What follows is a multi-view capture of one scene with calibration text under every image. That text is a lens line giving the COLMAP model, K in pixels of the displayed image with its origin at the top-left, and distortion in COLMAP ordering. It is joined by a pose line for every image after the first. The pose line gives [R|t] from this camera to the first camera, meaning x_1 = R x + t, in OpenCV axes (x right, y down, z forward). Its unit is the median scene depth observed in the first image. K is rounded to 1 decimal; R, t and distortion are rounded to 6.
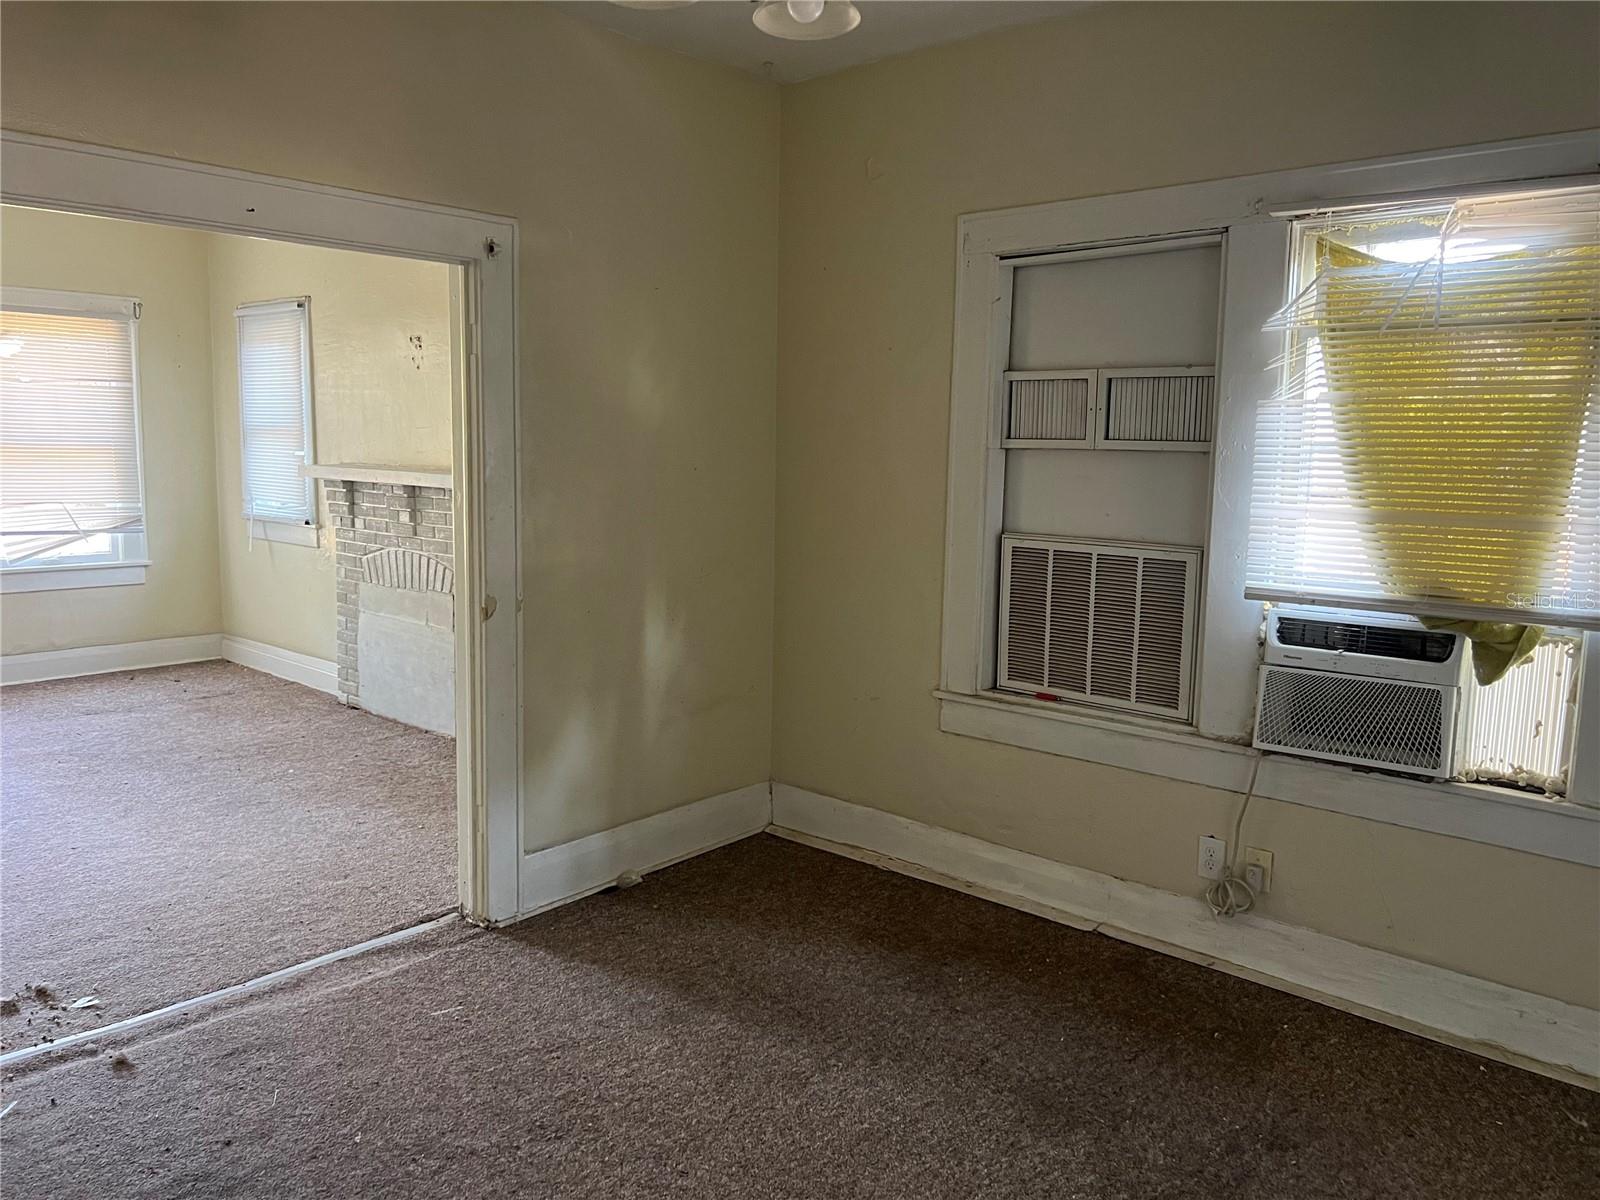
lens RADIAL K [[1206.3, 0, 797.5], [0, 1206.3, 589.6], [0, 0, 1]] dist [0.069889, -0.083211]
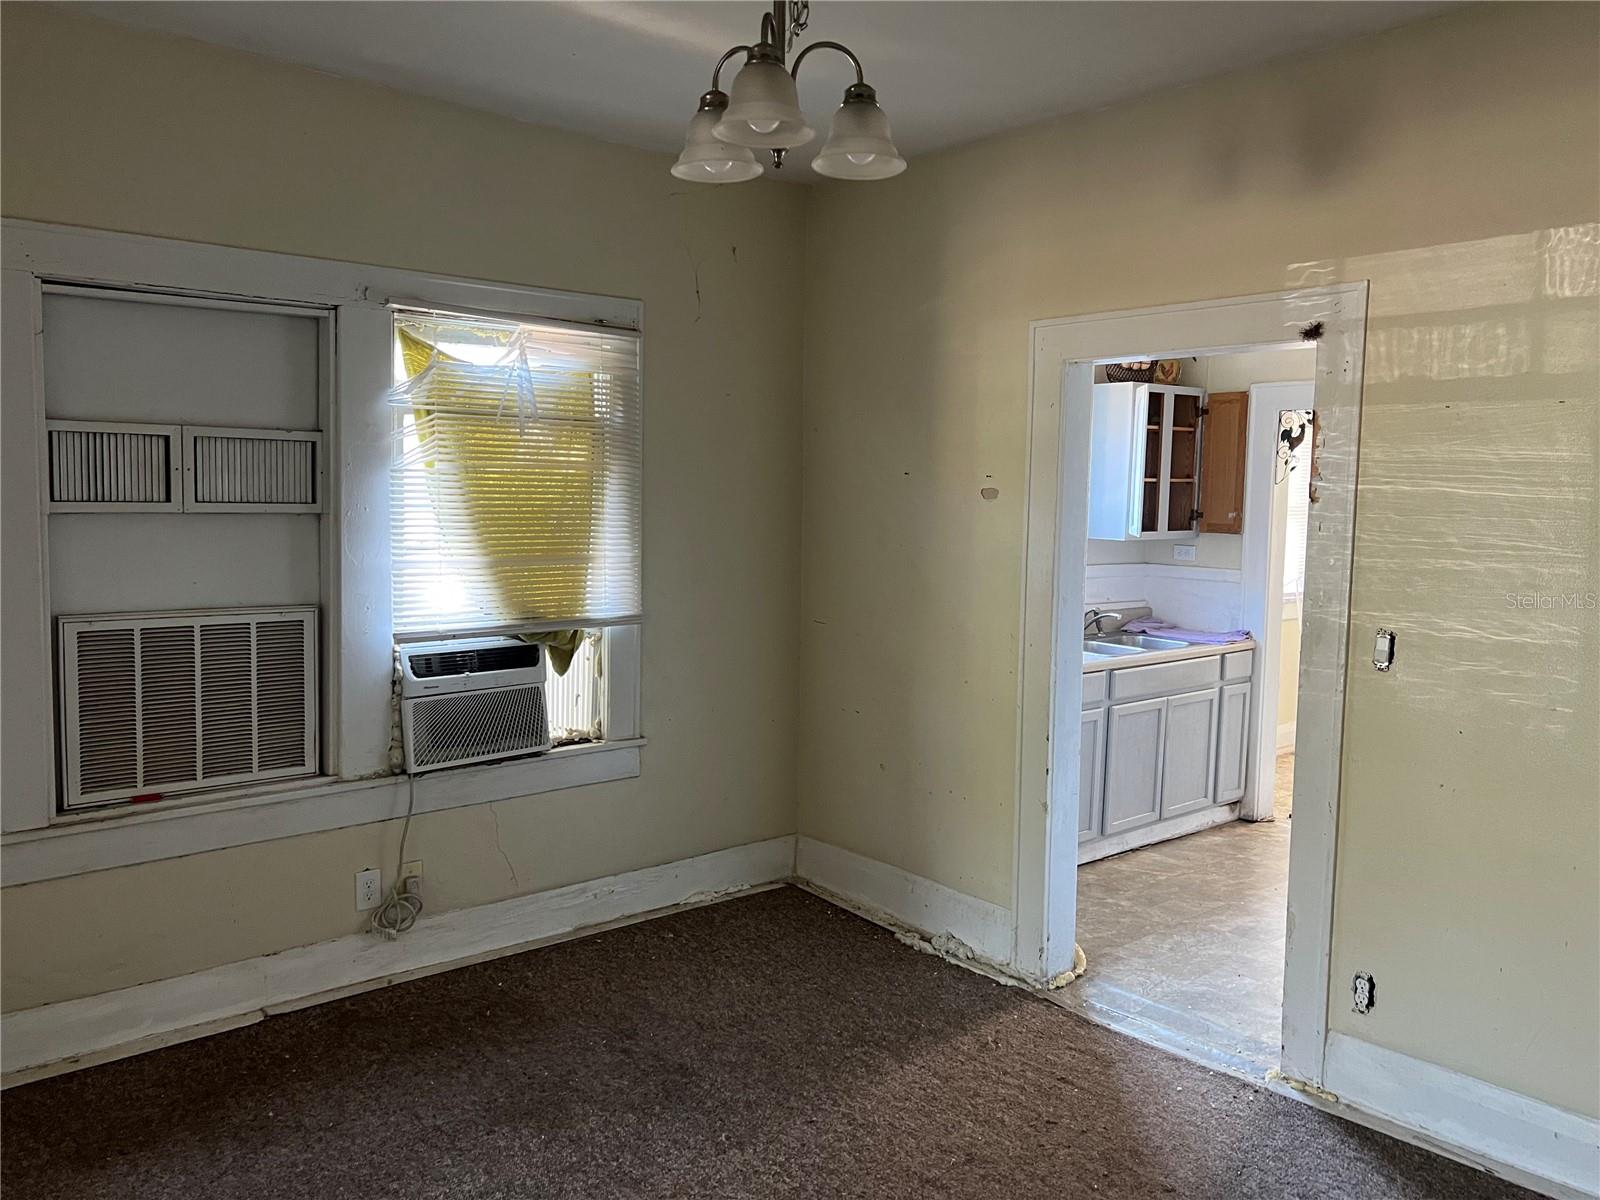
lens RADIAL K [[1206.3, 0, 813.7], [0, 1206.3, 596.8], [0, 0, 1]] dist [0.069889, -0.083211]
pose [[0.130540, -0.102476, 0.986133, -0.588294], [0.111758, 0.989826, 0.088065, -0.078753], [-0.985124, 0.098712, 0.140665, 0.397888]]
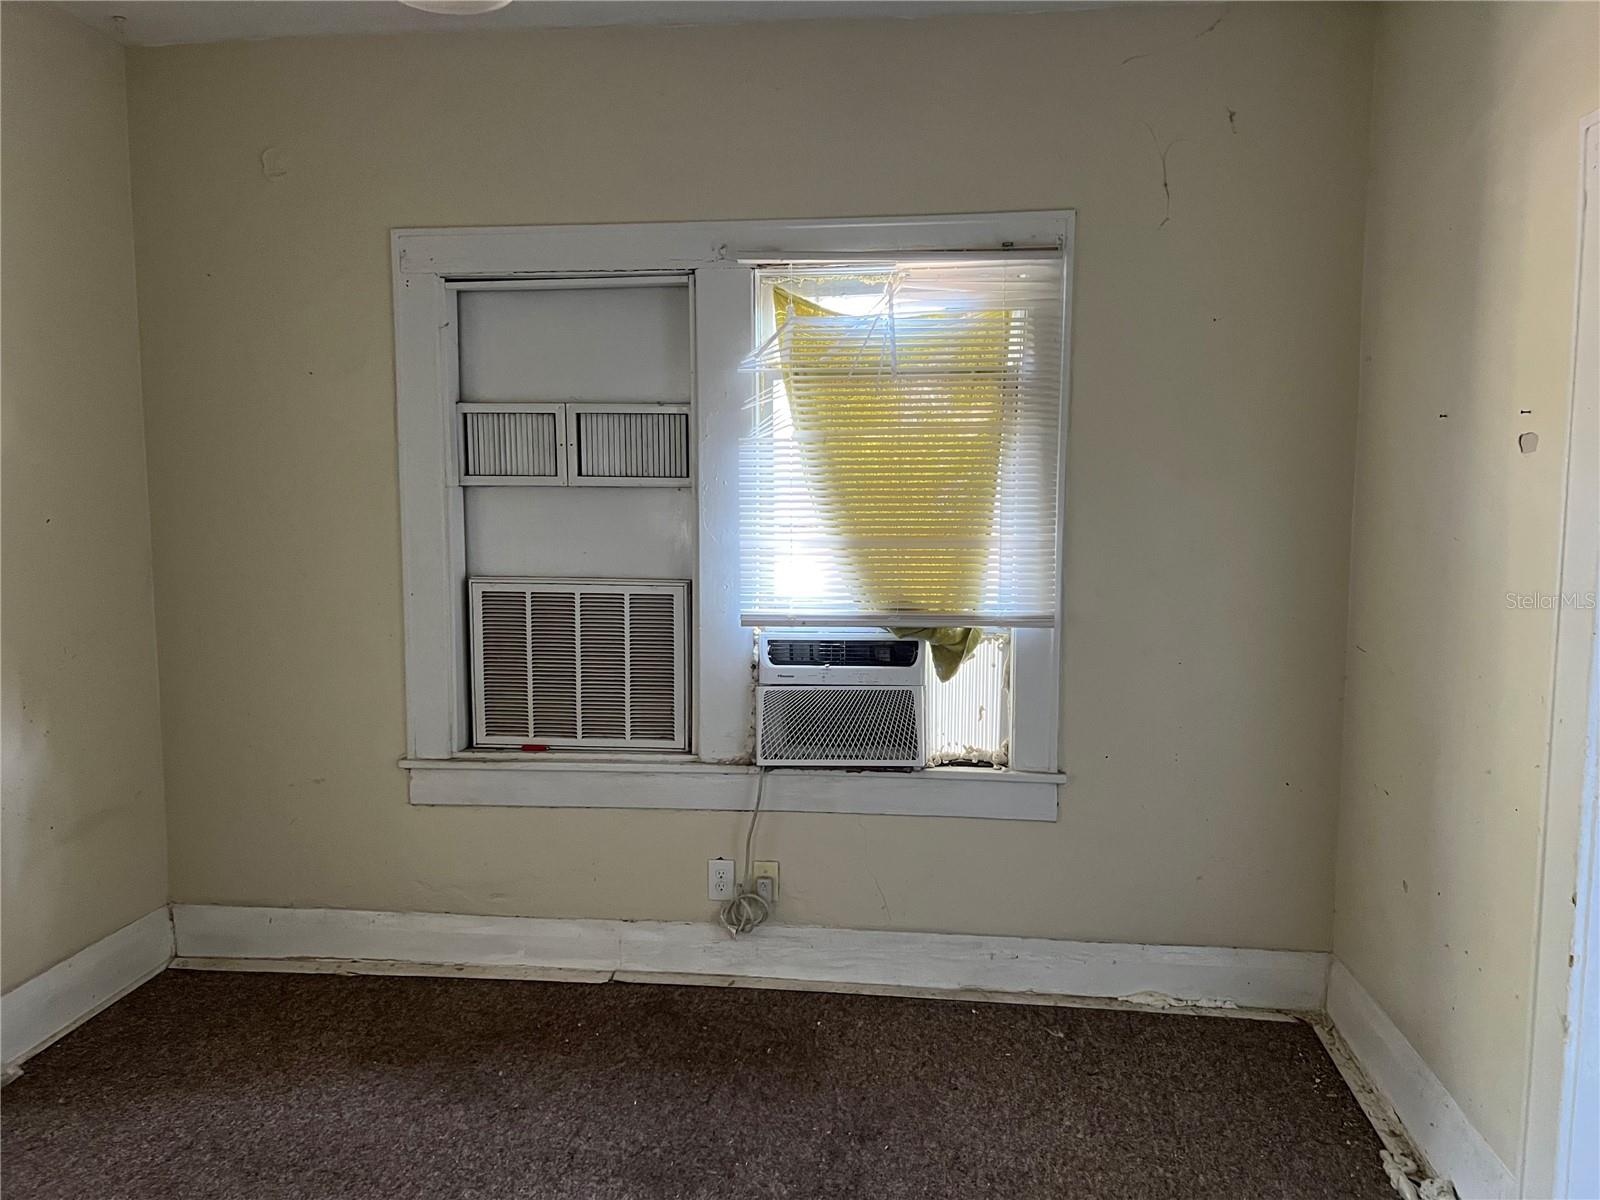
lens RADIAL K [[1206.3, 0, 811.3], [0, 1206.3, 596.7], [0, 0, 1]] dist [0.069889, -0.083211]
pose [[0.816178, -0.075200, 0.572886, -0.152368], [0.086719, 0.996207, 0.007221, -0.017168], [-0.571256, 0.043786, 0.819603, 0.097312]]
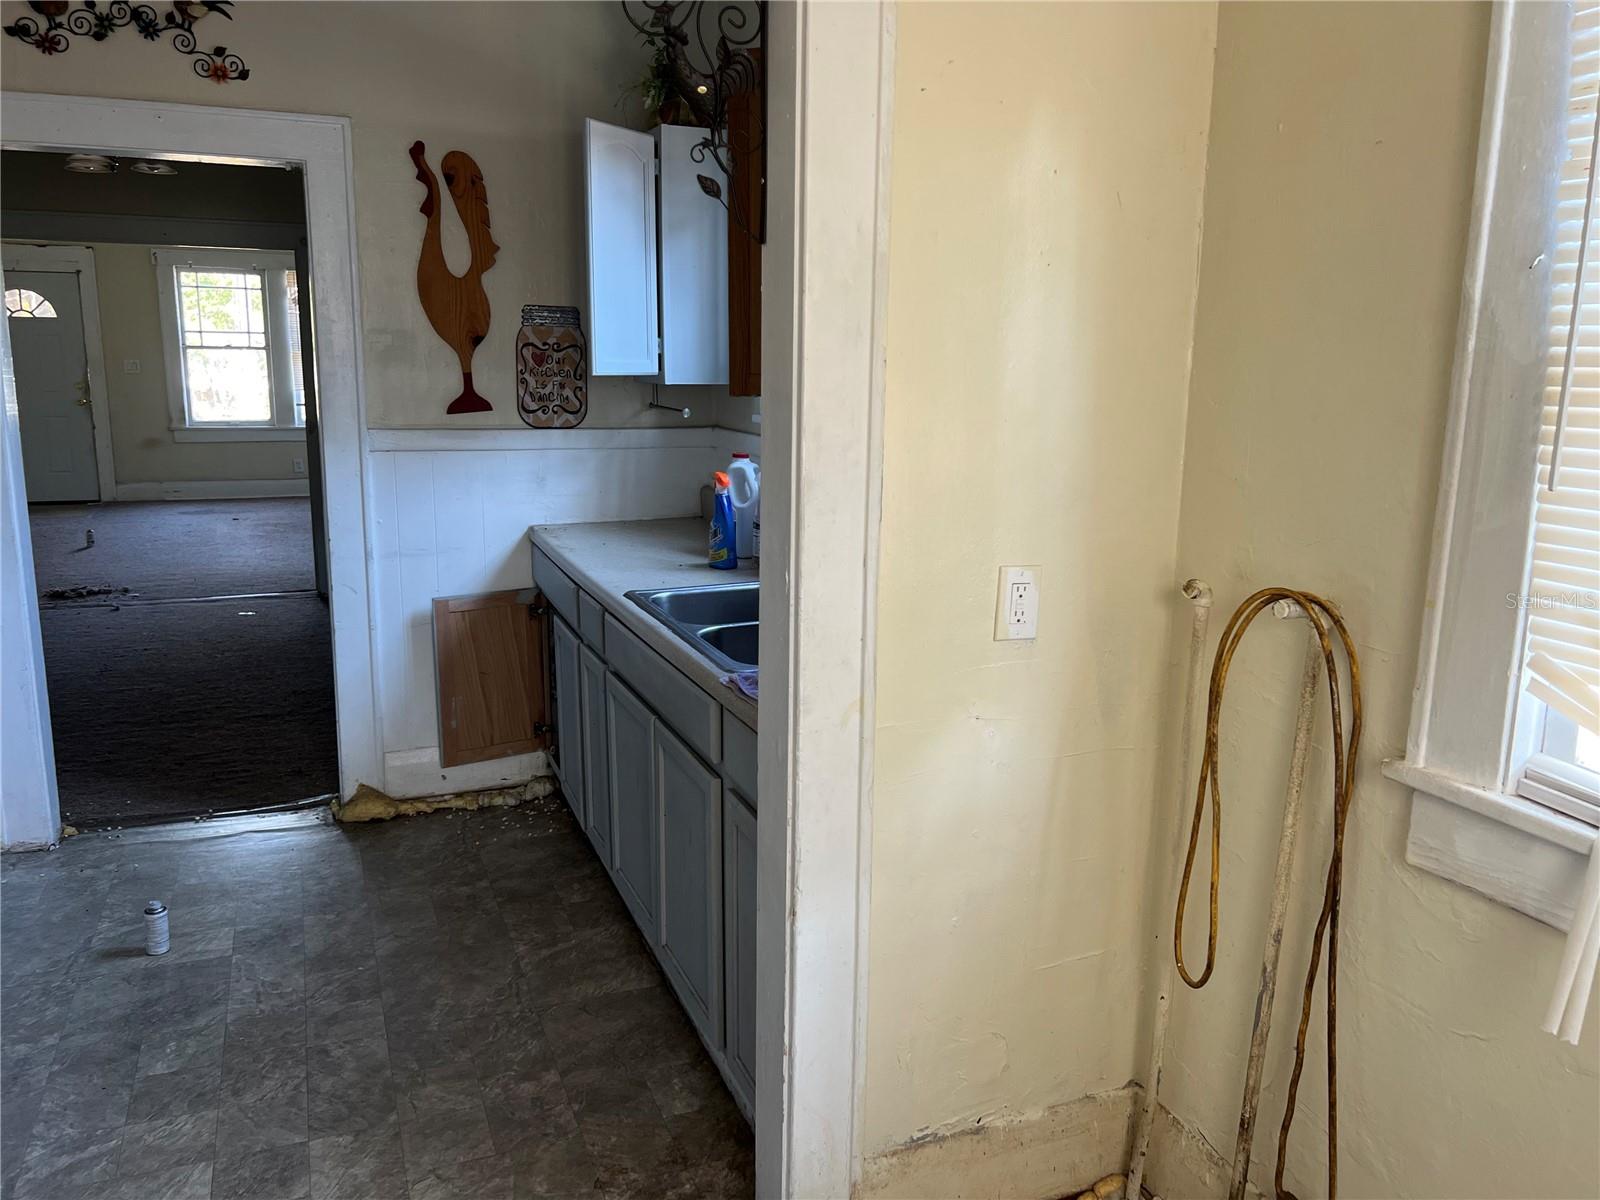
lens RADIAL K [[1206.3, 0, 785.7], [0, 1206.3, 590.3], [0, 0, 1]] dist [0.069889, -0.083211]
pose [[0.894465, 0.082370, -0.439486, 1.240058], [-0.054144, 0.995606, 0.076403, 0.078944], [0.443848, -0.044544, 0.894994, -0.394361]]
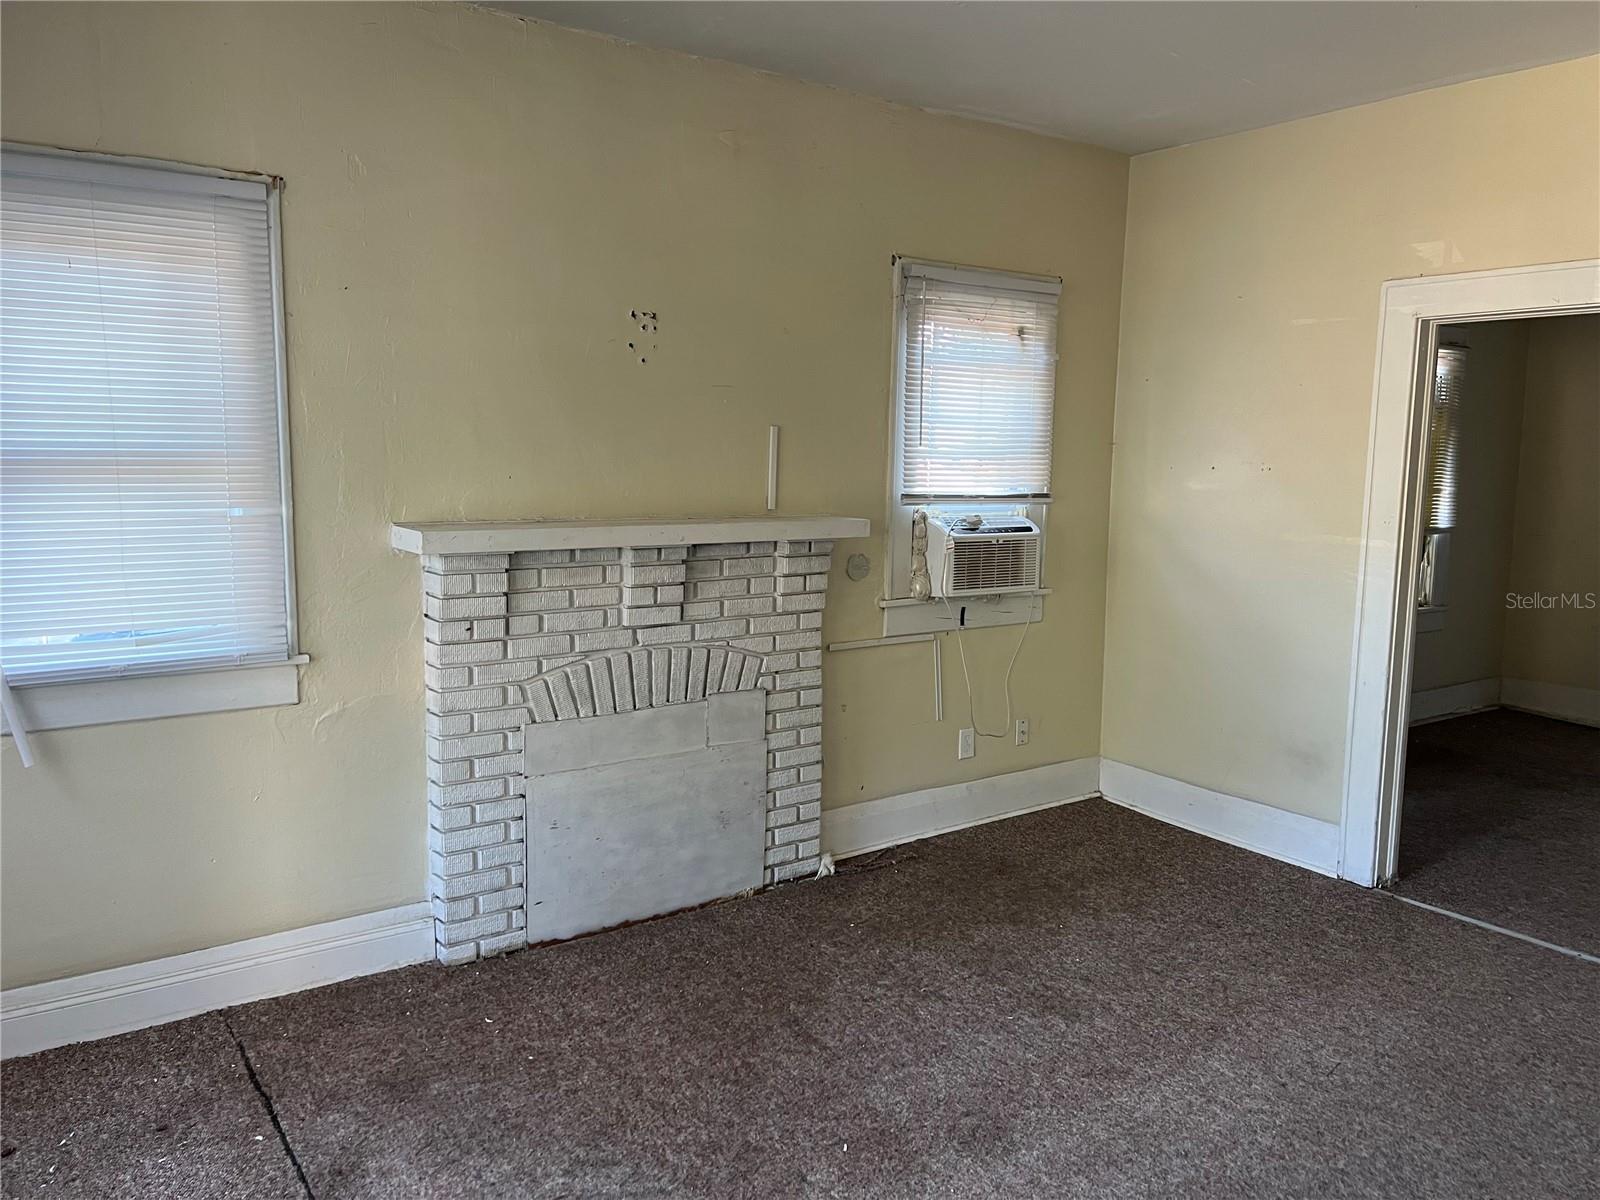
lens RADIAL K [[1206.3, 0, 809.1], [0, 1206.3, 601.2], [0, 0, 1]] dist [0.069889, -0.083211]
pose [[0.209853, -0.139581, 0.967718, -1.476379], [0.115049, 0.986407, 0.117327, -0.195438], [-0.970940, 0.086714, 0.223059, 1.250606]]
